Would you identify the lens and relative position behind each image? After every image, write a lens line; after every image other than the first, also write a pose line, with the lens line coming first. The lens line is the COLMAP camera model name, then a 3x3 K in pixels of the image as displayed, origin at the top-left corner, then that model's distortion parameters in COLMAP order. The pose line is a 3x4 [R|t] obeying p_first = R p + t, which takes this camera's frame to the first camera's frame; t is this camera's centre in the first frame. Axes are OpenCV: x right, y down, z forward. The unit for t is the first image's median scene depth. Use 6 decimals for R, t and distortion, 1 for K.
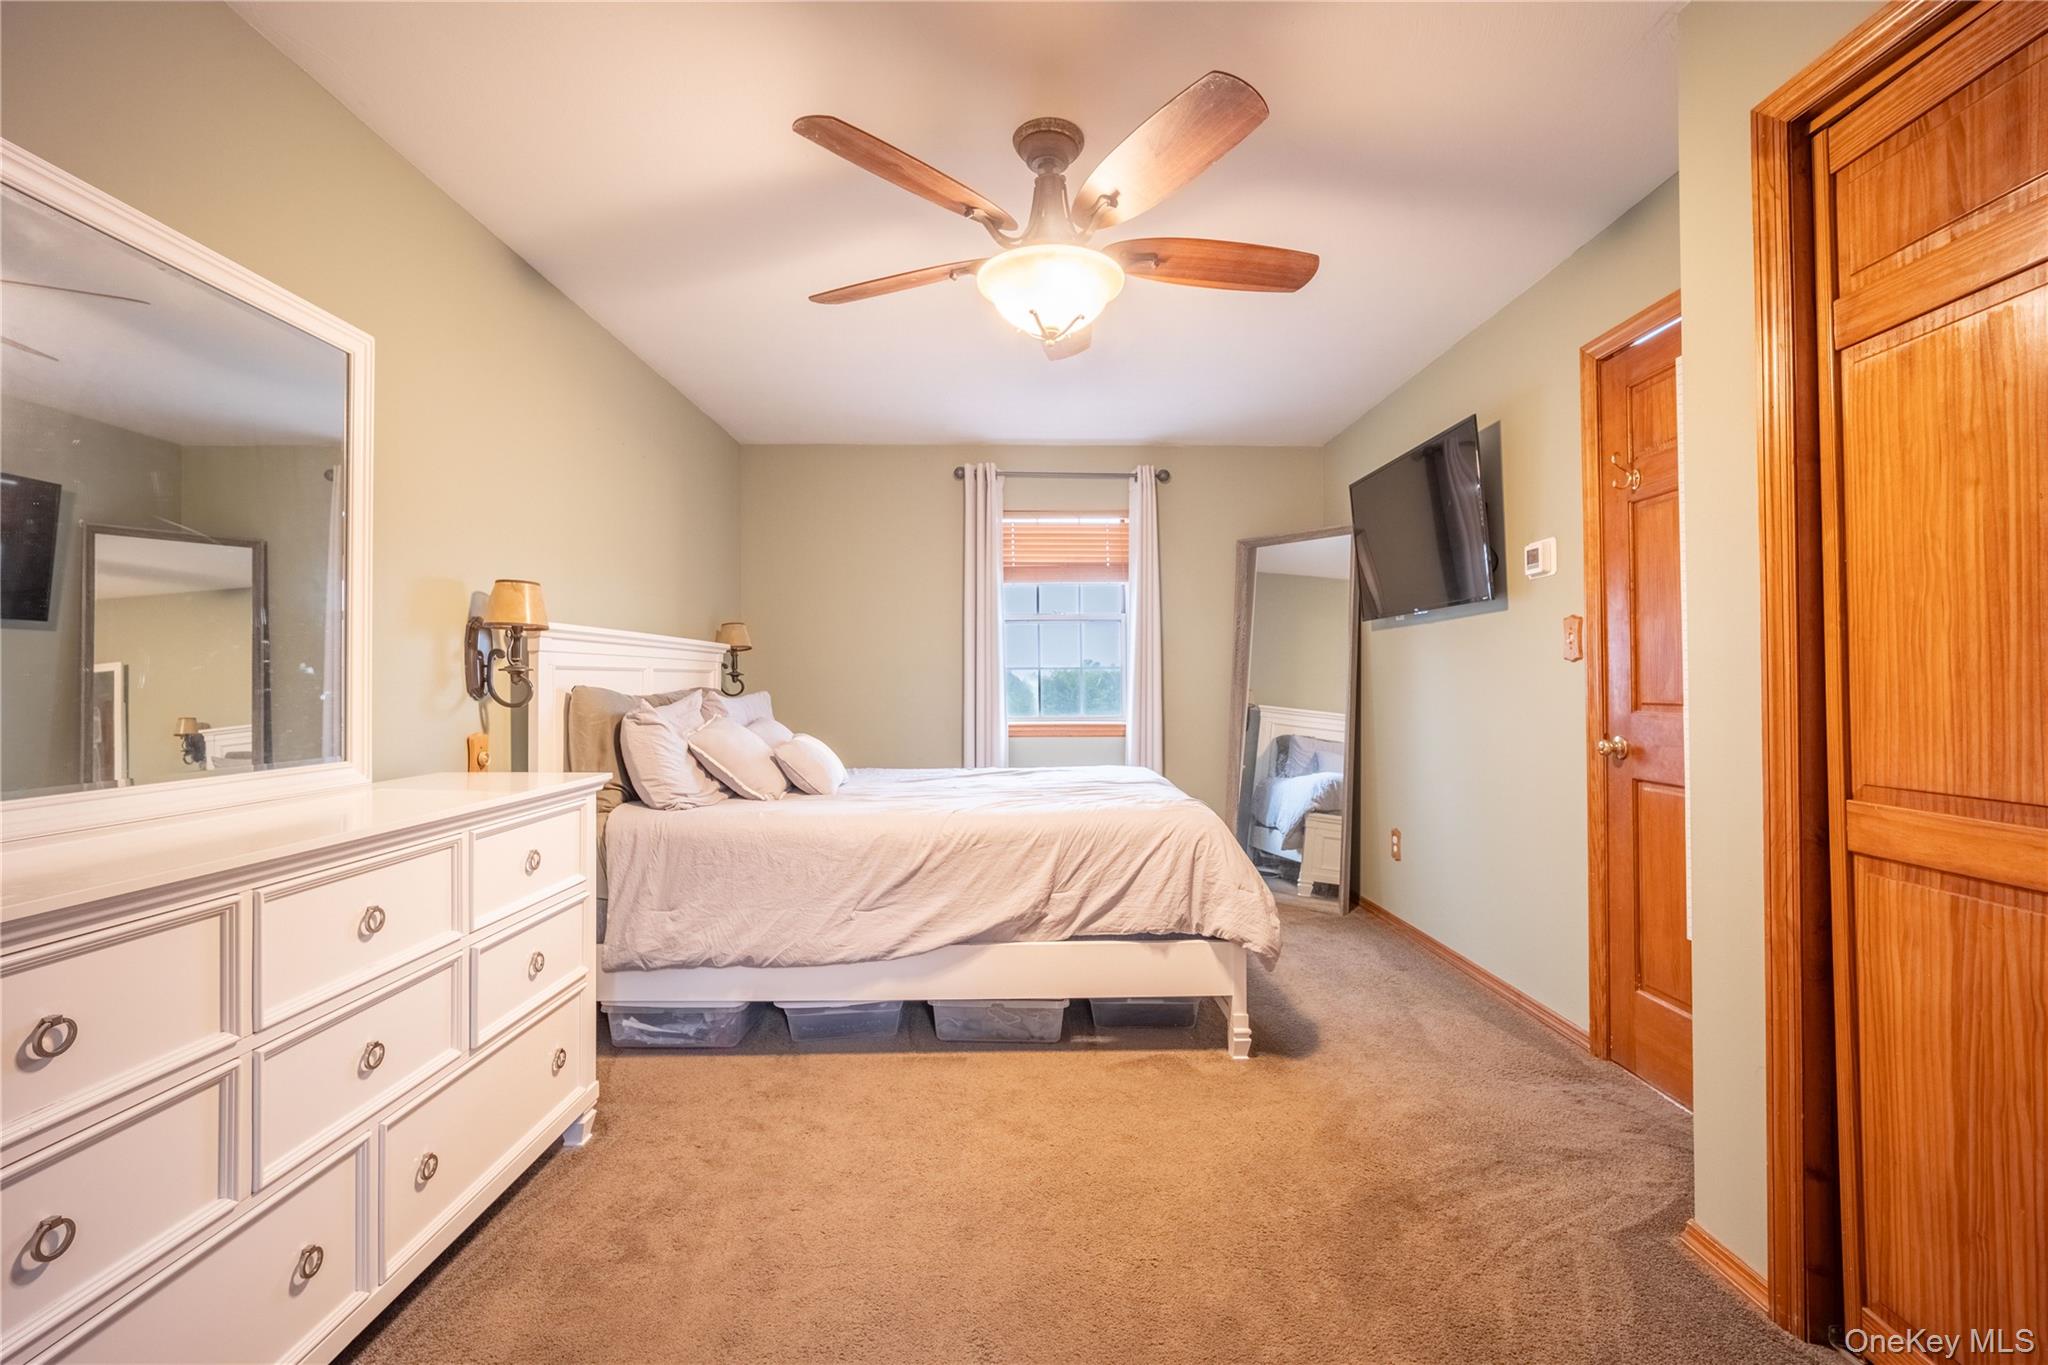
lens RADIAL K [[881.8, 0, 1030.3], [0, 881.8, 684.0], [0, 0, 1]] dist [-0.013512, -0.000112]
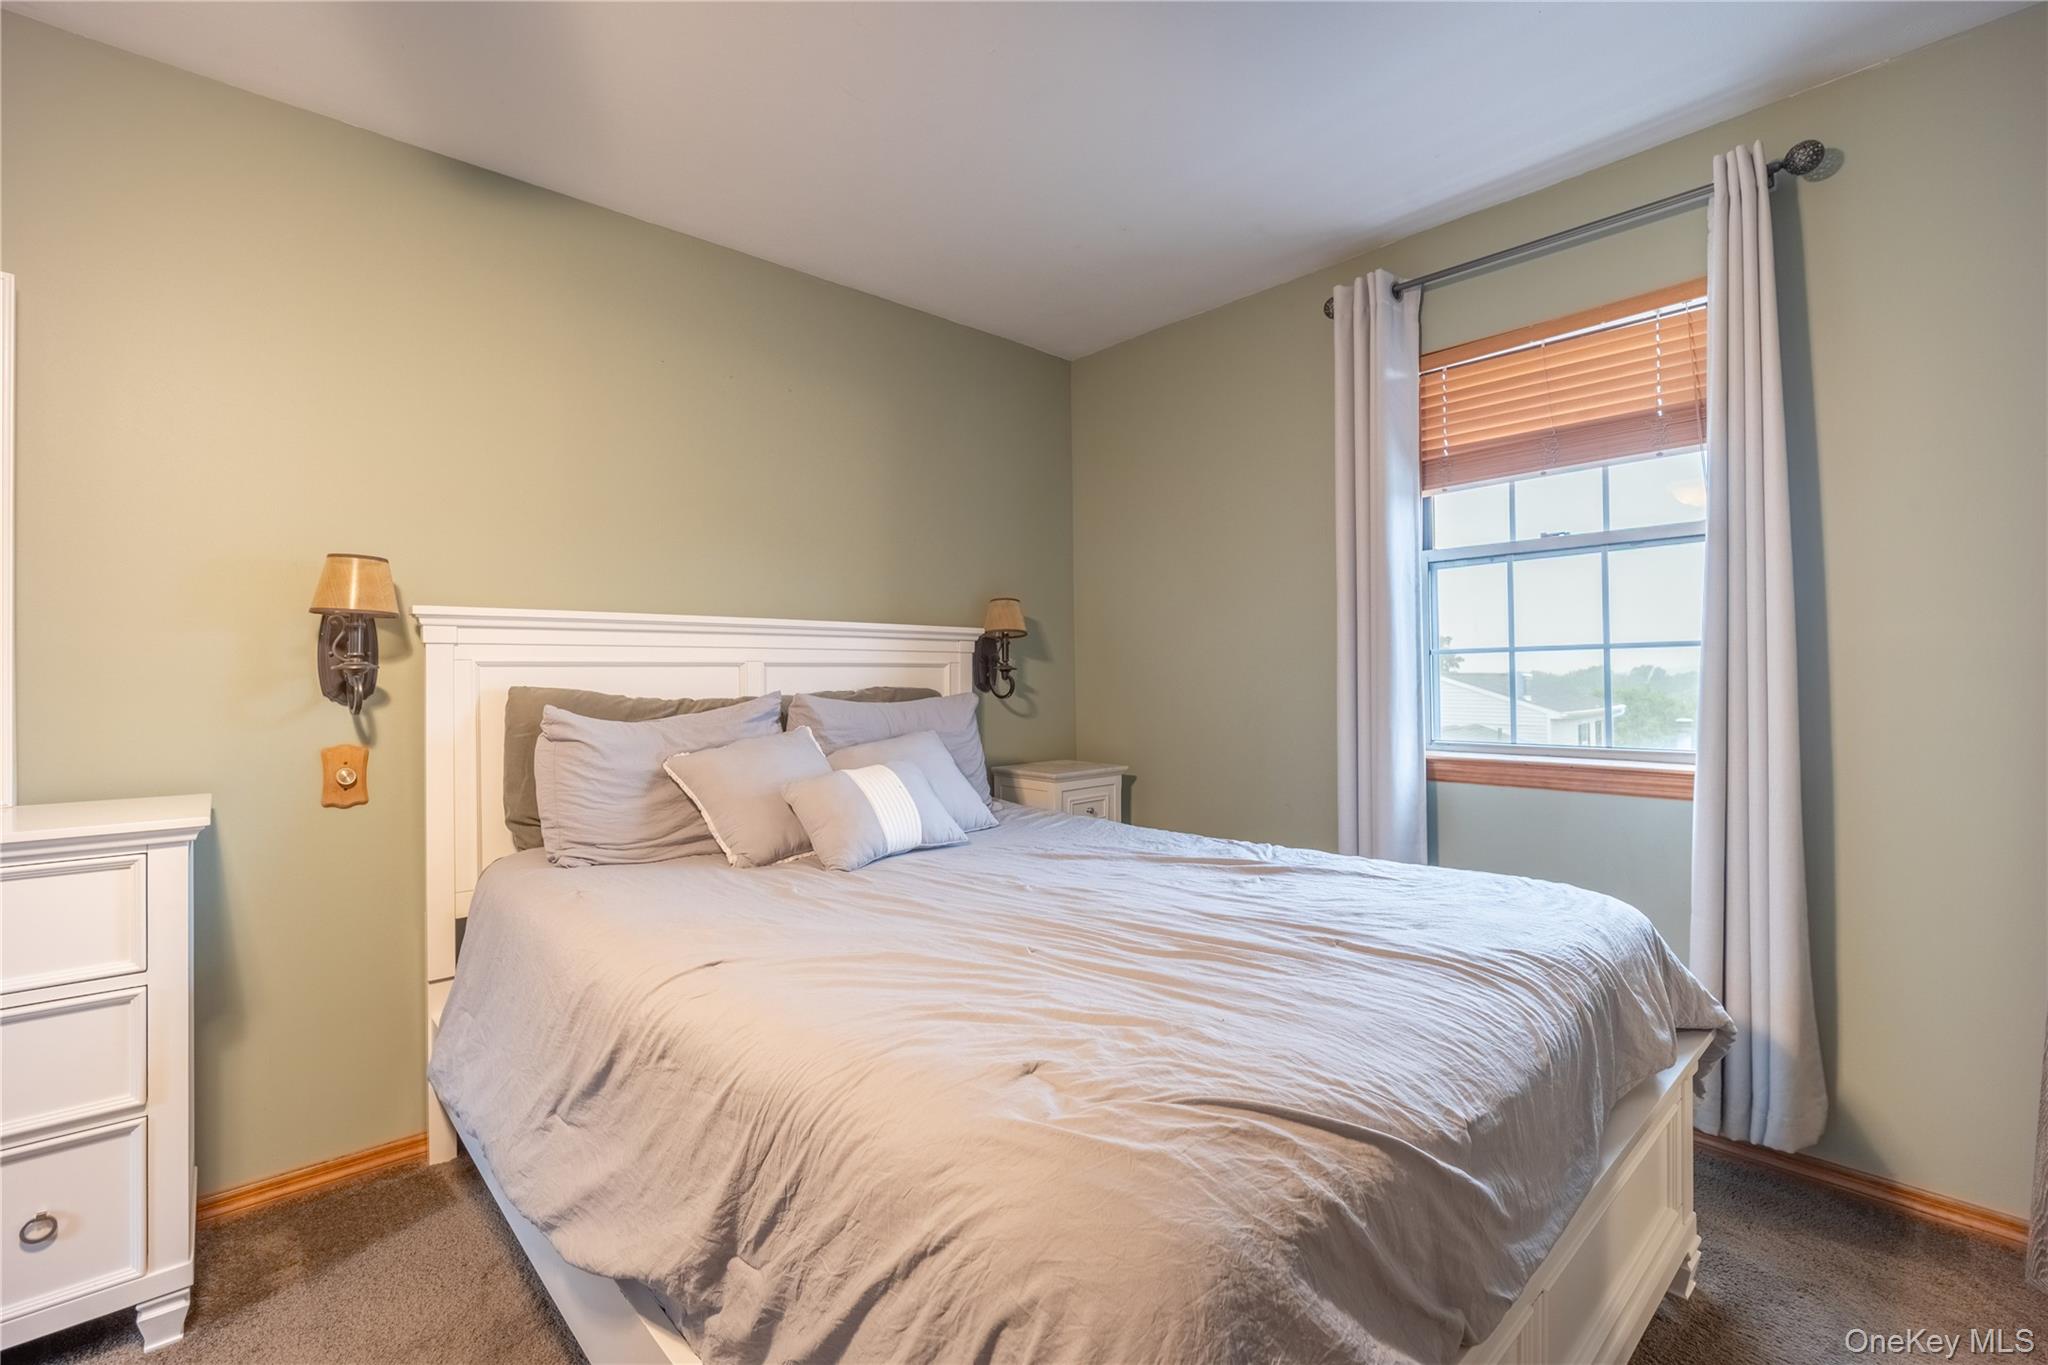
lens RADIAL K [[881.8, 0, 1025.3], [0, 881.8, 682.4], [0, 0, 1]] dist [-0.013512, -0.000112]
pose [[0.670795, -0.005019, -0.741626, 0.361032], [0.007090, 0.999975, -0.000354, 0.001172], [0.741609, -0.005020, 0.670814, 0.816179]]
